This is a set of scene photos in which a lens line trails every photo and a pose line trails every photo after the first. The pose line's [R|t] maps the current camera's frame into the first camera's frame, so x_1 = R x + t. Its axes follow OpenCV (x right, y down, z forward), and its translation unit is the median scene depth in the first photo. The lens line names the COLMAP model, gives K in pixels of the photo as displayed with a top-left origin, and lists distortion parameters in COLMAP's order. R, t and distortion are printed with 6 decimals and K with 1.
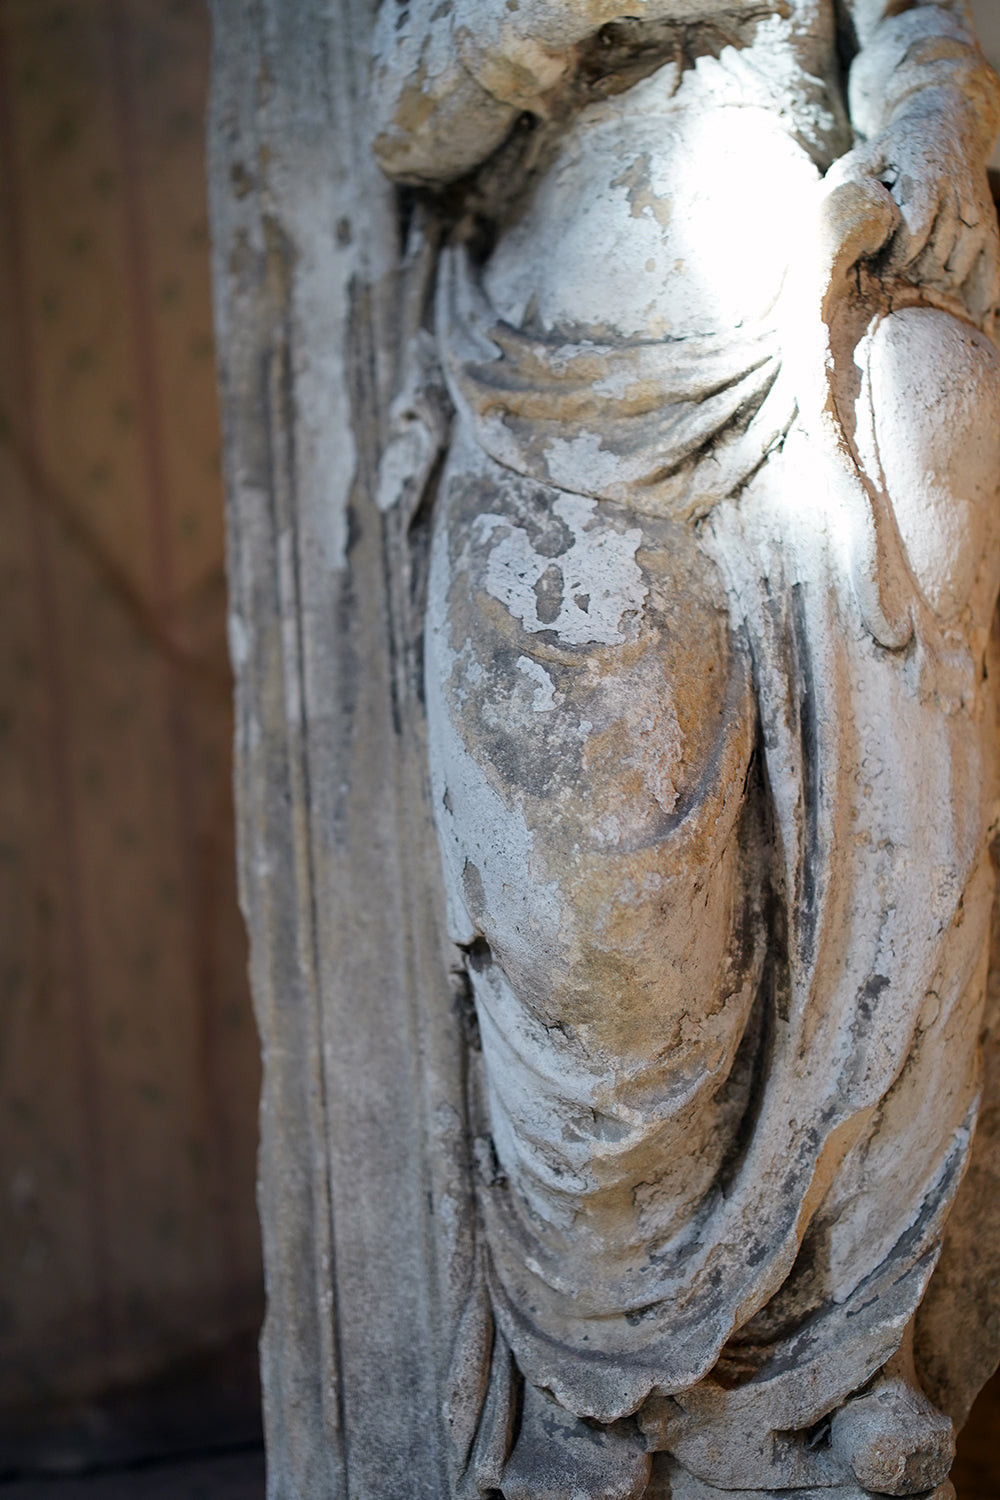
lens RADIAL K [[1504.6, 0, 505.5], [0, 1504.6, 744.5], [0, 0, 1]] dist [0.020202, 0.000000]
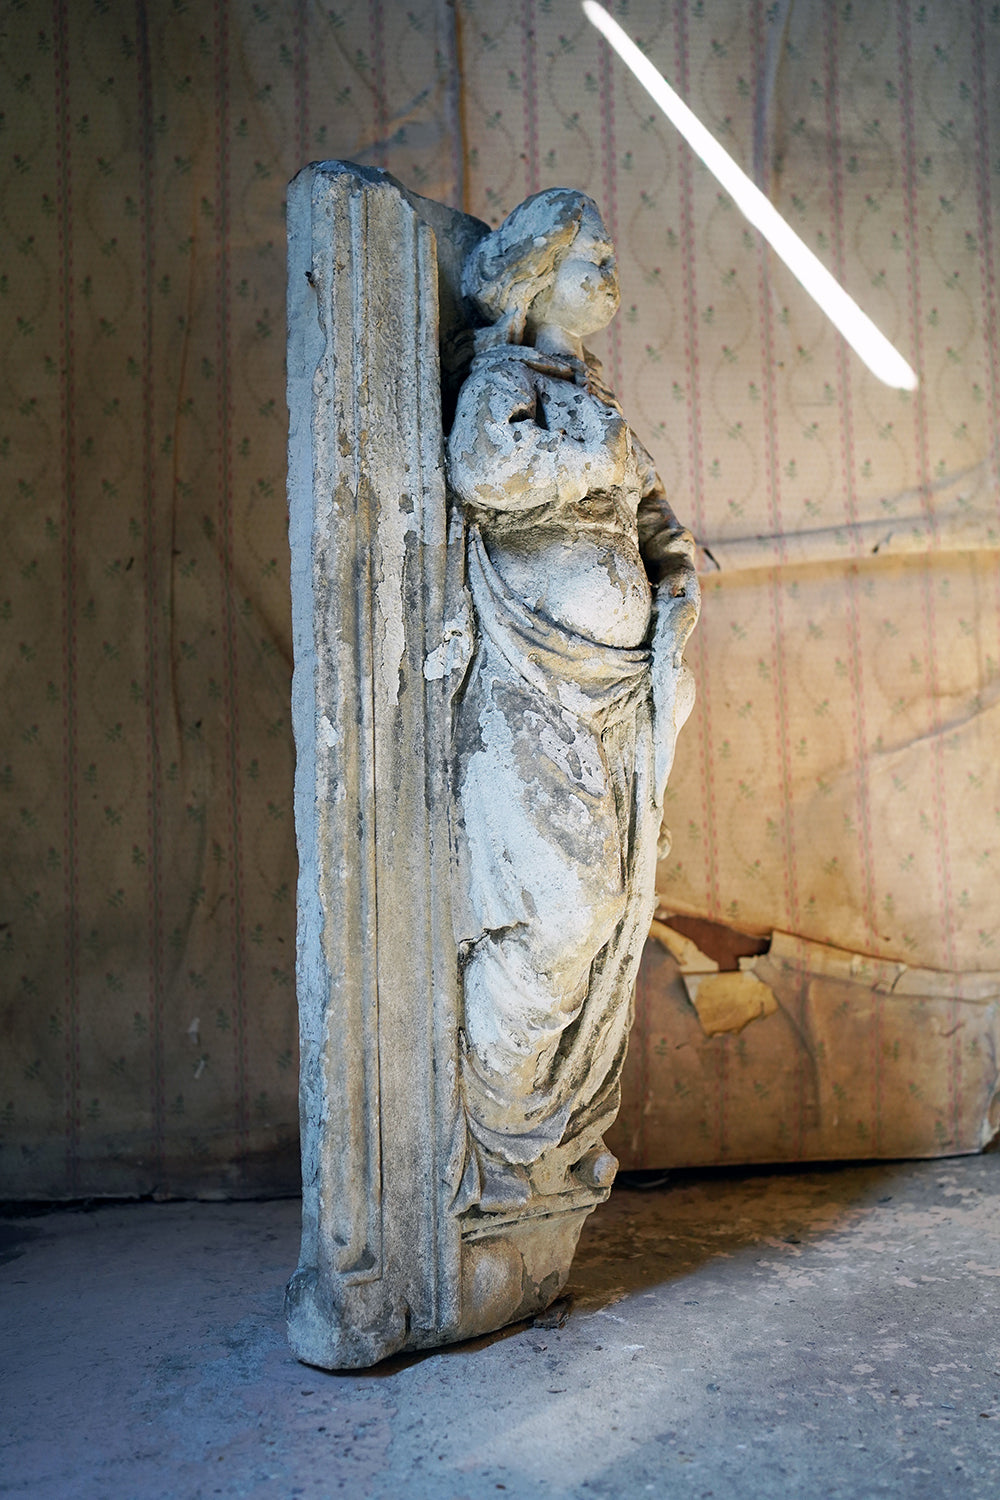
lens RADIAL K [[1504.6, 0, 499.7], [0, 1504.6, 749.1], [0, 0, 1]] dist [0.020202, 0.000000]
pose [[0.641829, 0.146514, 0.752722, -1.526299], [-0.164119, 0.985080, -0.051801, 0.003265], [-0.749080, -0.090288, 0.656298, -0.257460]]
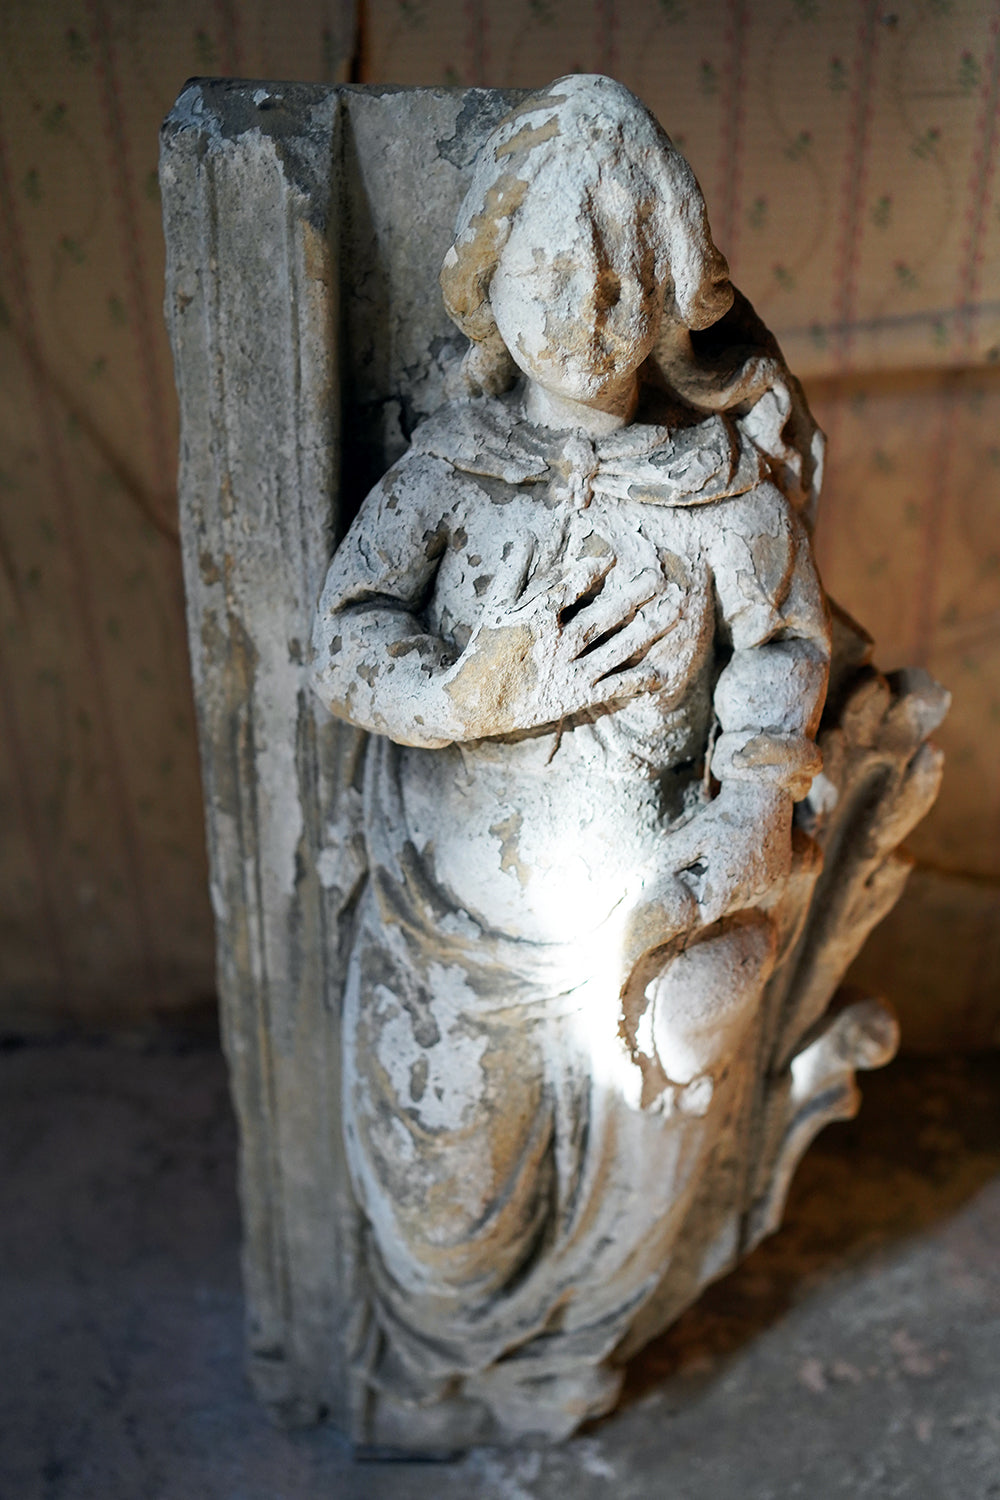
lens RADIAL K [[1504.6, 0, 514.1], [0, 1504.6, 751.9], [0, 0, 1]] dist [0.020202, 0.000000]
pose [[0.994522, 0.103987, 0.010589, 0.070621], [-0.087956, 0.777831, 0.622288, -1.234144], [0.056473, -0.619811, 0.782716, 0.044073]]
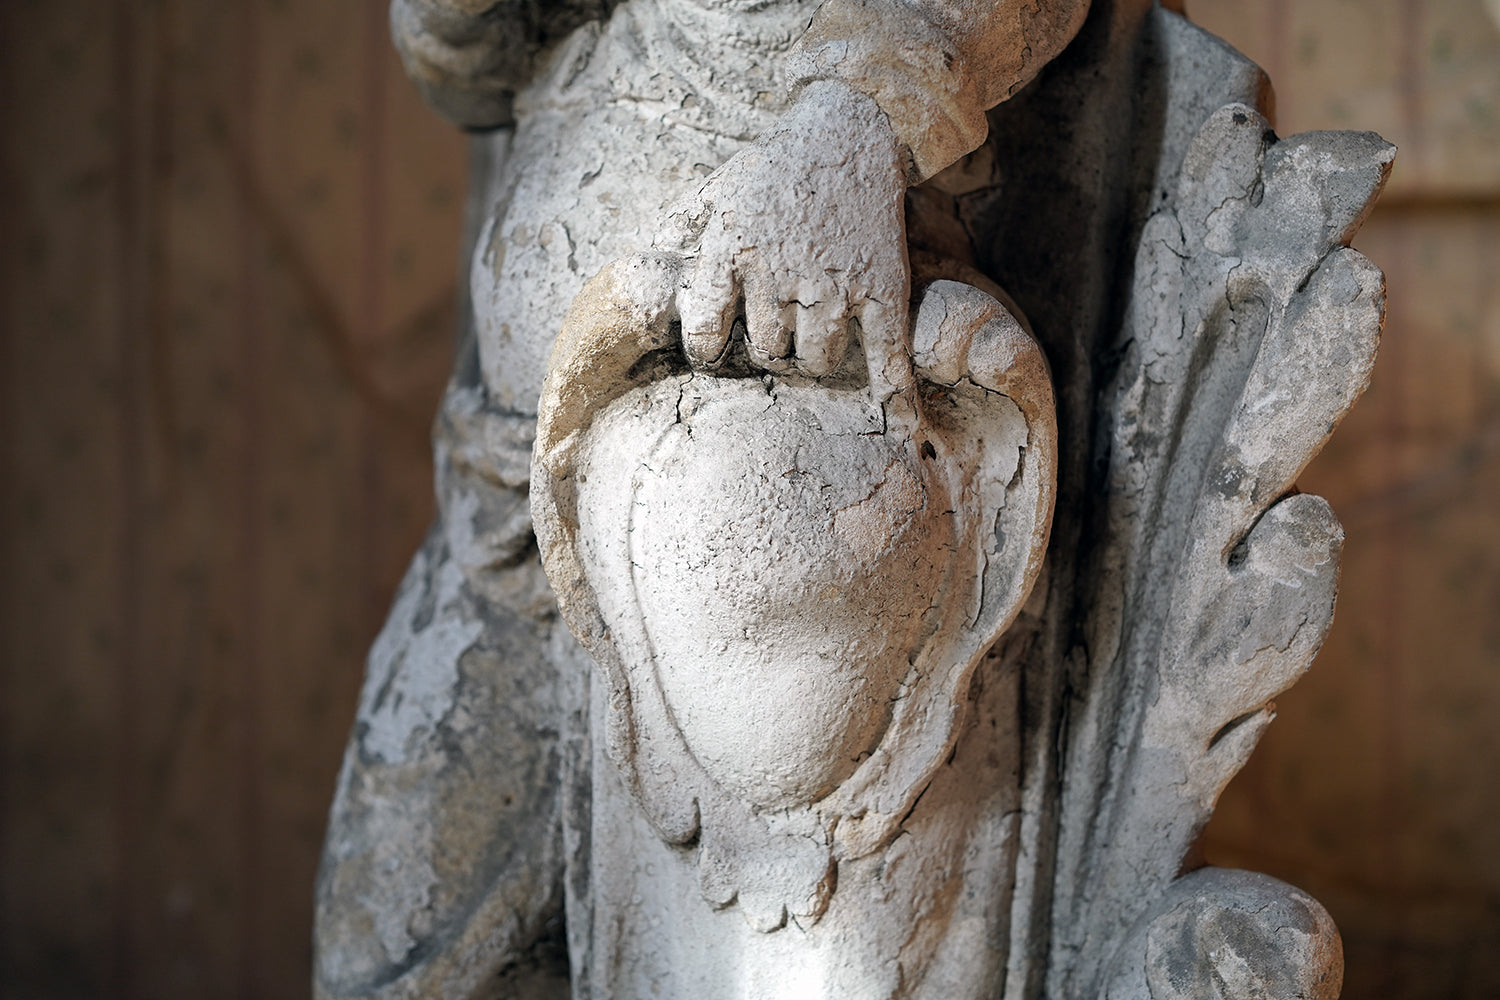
lens RADIAL K [[1504.6, 0, 758.8], [0, 1504.6, 493.0], [0, 0, 1]] dist [0.020202, 0.000000]
pose [[0.754140, 0.172250, -0.633721, 0.749826], [-0.028252, 0.972605, 0.230740, -0.420250], [0.656106, -0.156107, 0.738347, 0.458455]]
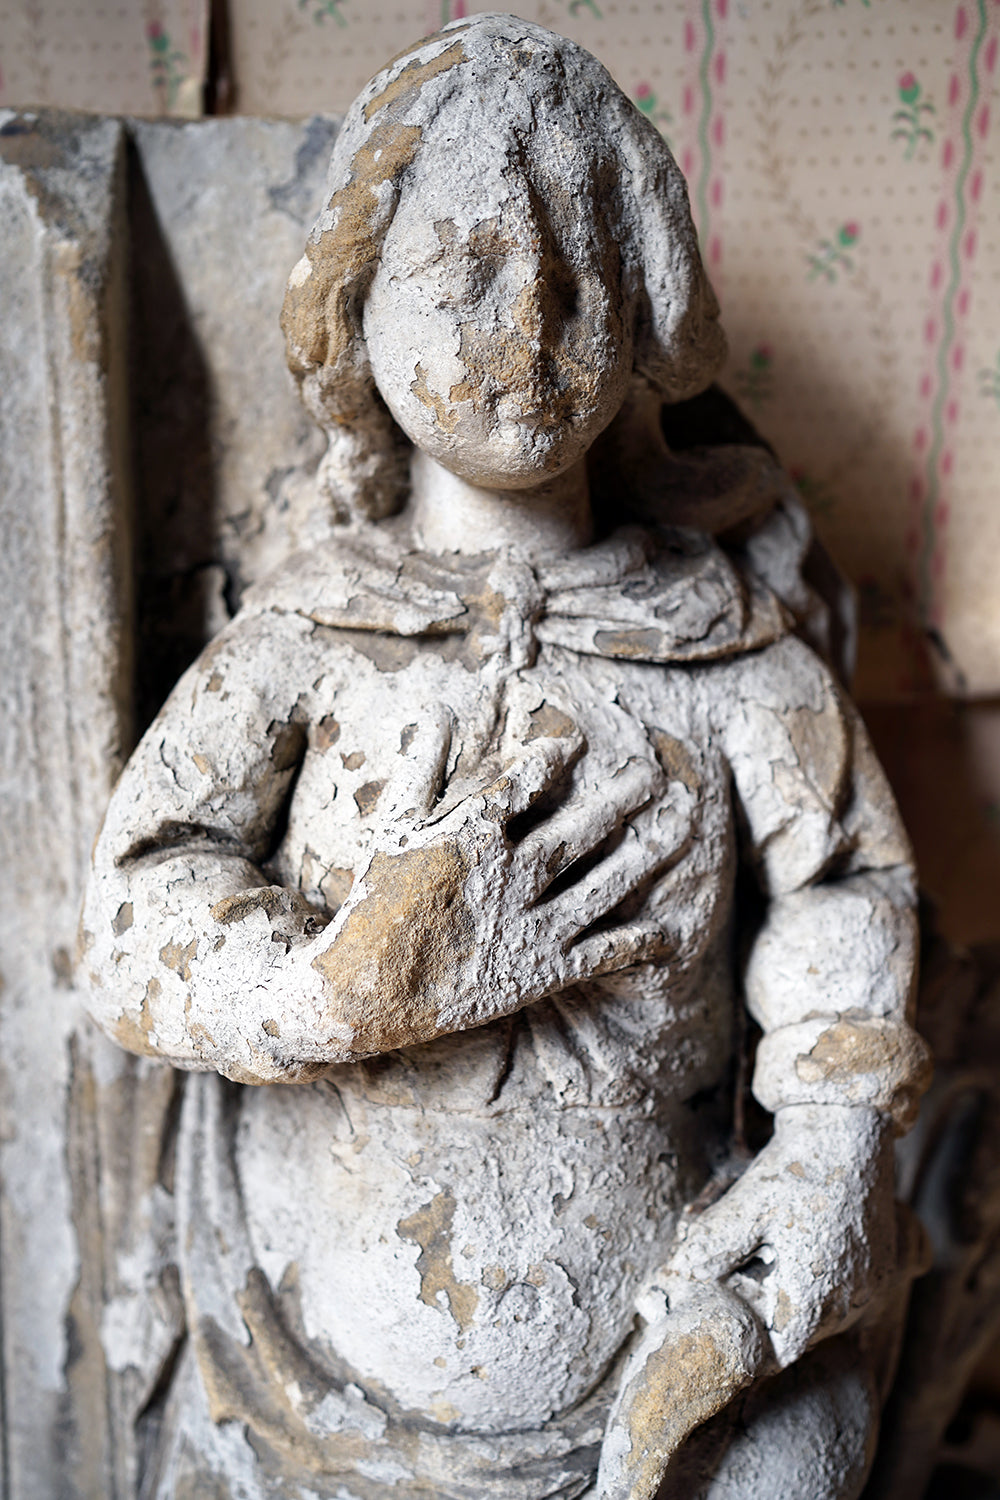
lens RADIAL K [[1504.6, 0, 507.9], [0, 1504.6, 753.5], [0, 0, 1]] dist [0.020202, 0.000000]
pose [[0.993474, 0.056756, 0.098936, 0.037340], [-0.088603, 0.930251, 0.356065, -0.866617], [-0.071827, -0.362507, 0.929209, 0.399147]]
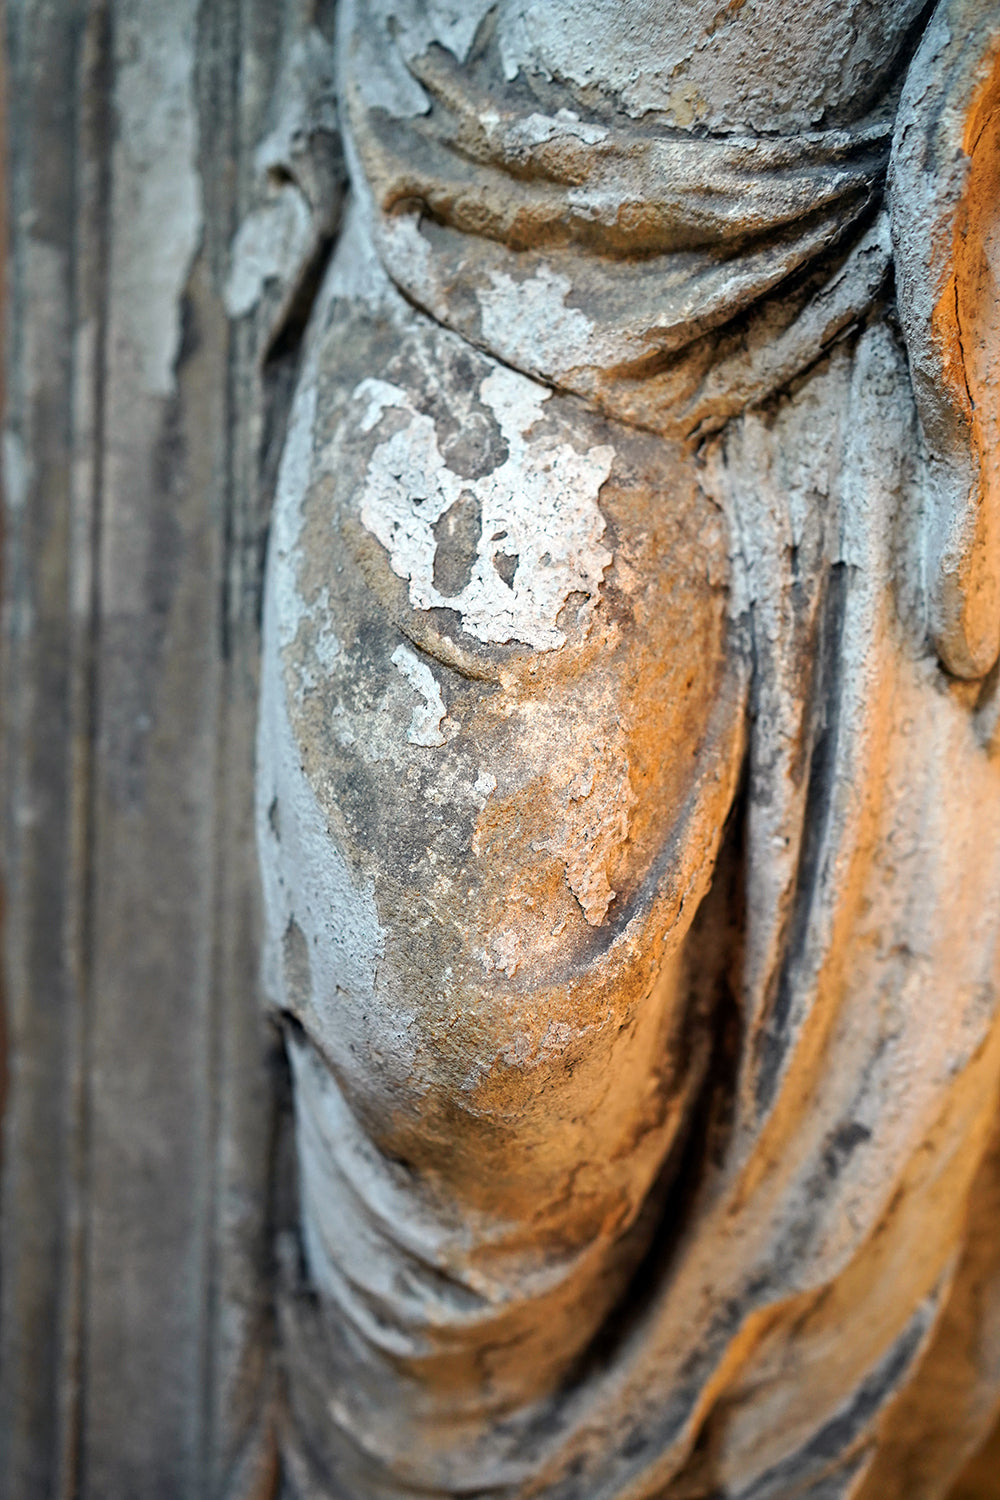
lens RADIAL K [[1504.6, 0, 504.1], [0, 1504.6, 747.2], [0, 0, 1]] dist [0.020202, 0.000000]
pose [[0.992338, 0.106904, 0.061948, 0.018208], [-0.118705, 0.963993, 0.237961, -0.164523], [-0.034279, -0.243492, 0.969297, 0.351954]]
